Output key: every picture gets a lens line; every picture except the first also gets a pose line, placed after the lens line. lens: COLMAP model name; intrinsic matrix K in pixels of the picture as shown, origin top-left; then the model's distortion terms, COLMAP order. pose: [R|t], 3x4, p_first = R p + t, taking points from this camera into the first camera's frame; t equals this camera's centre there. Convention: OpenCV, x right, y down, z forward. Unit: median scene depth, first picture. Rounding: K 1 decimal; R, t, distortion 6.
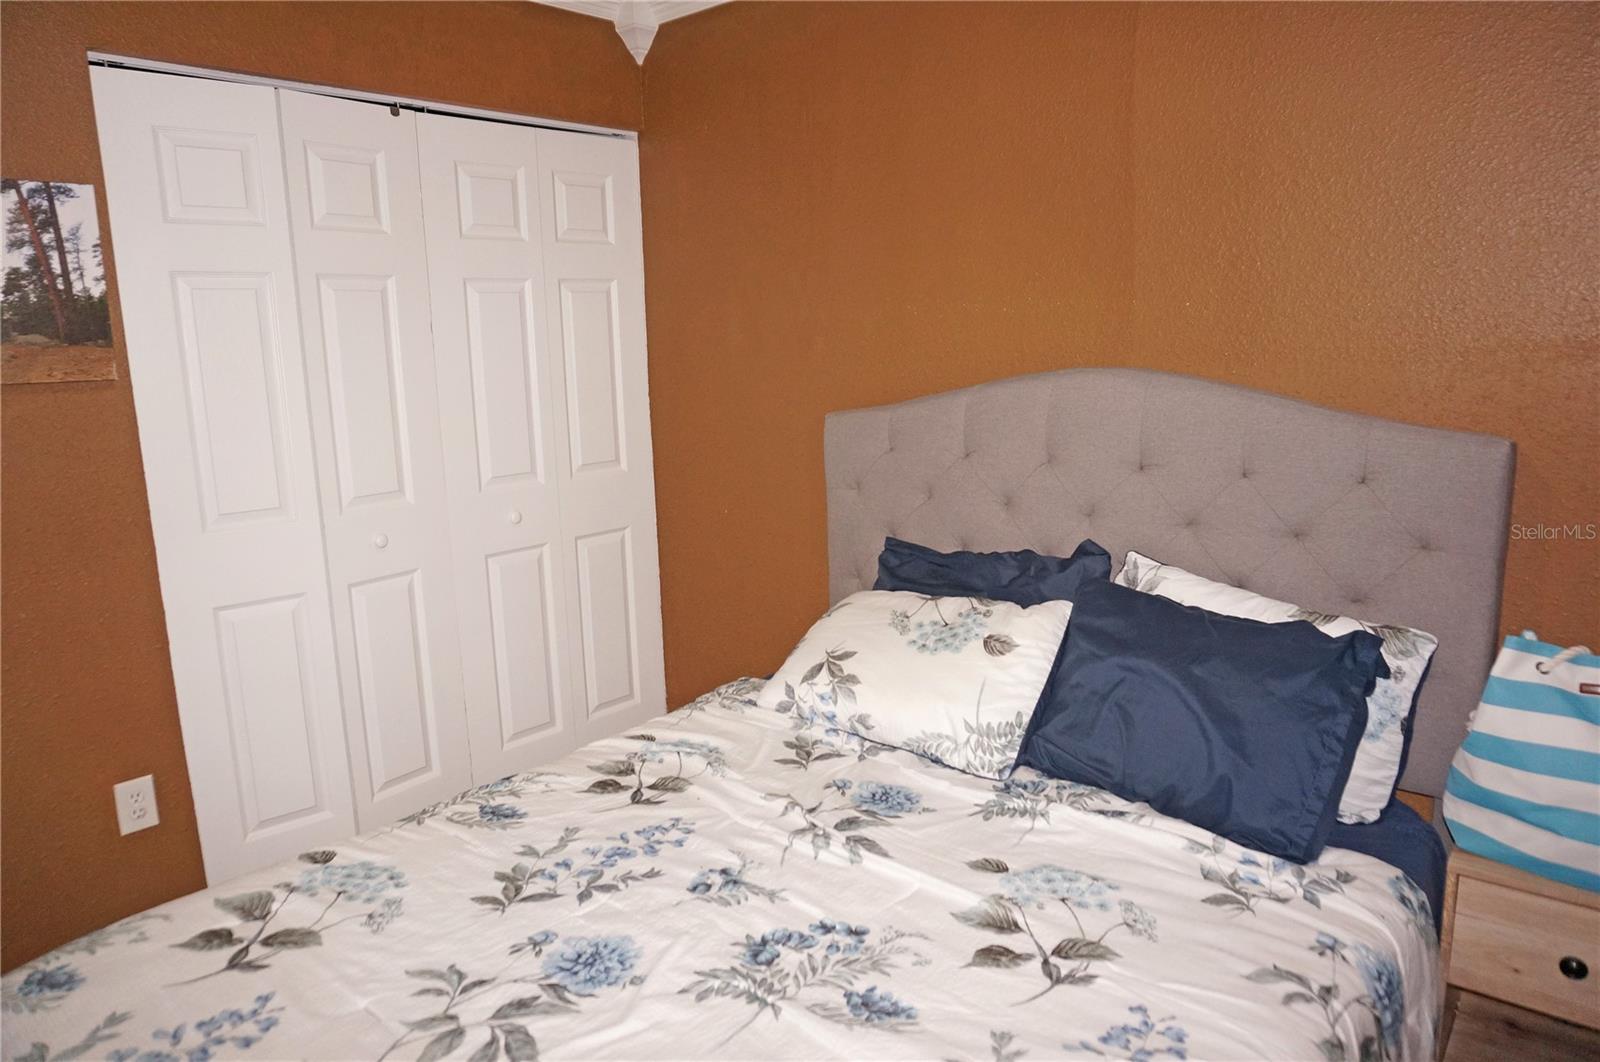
lens RADIAL K [[1060.1, 0, 794.5], [0, 1060.1, 537.8], [0, 0, 1]] dist [-0.053199, 0.040570]
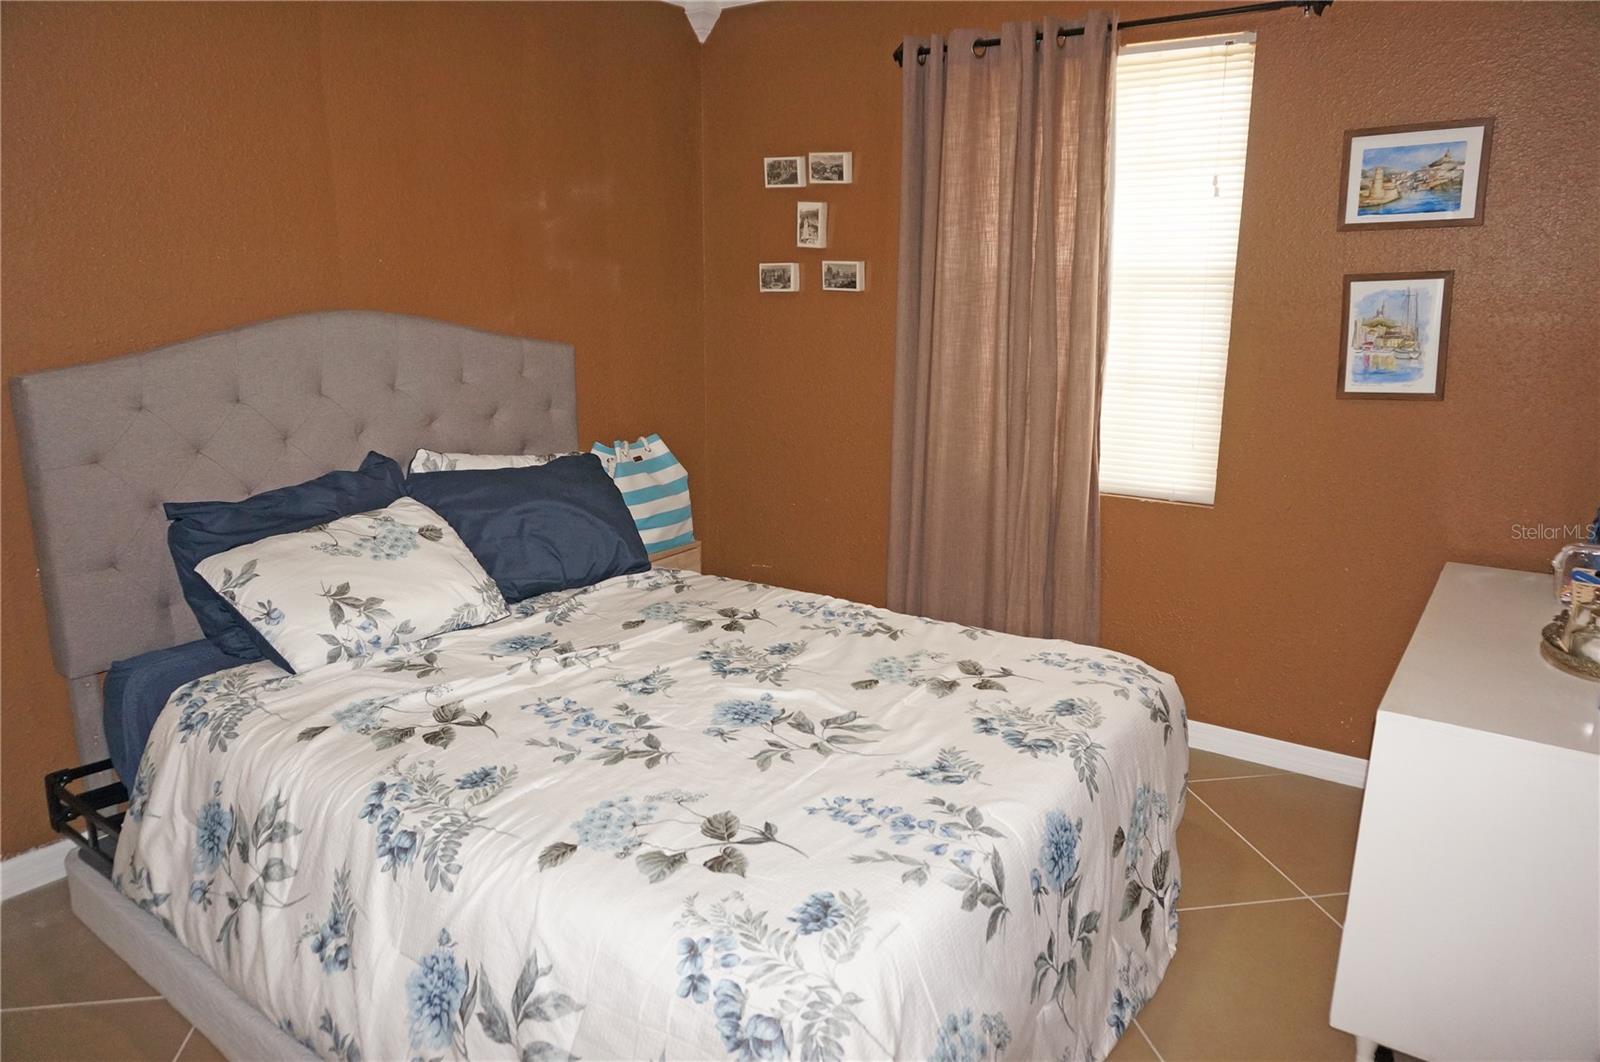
lens RADIAL K [[1060.1, 0, 794.5], [0, 1060.1, 537.8], [0, 0, 1]] dist [-0.053199, 0.040570]
pose [[-0.106722, -0.202152, 0.973522, -1.324277], [0.186465, 0.957673, 0.219302, -0.106520], [-0.976648, 0.204932, -0.064511, 0.840253]]
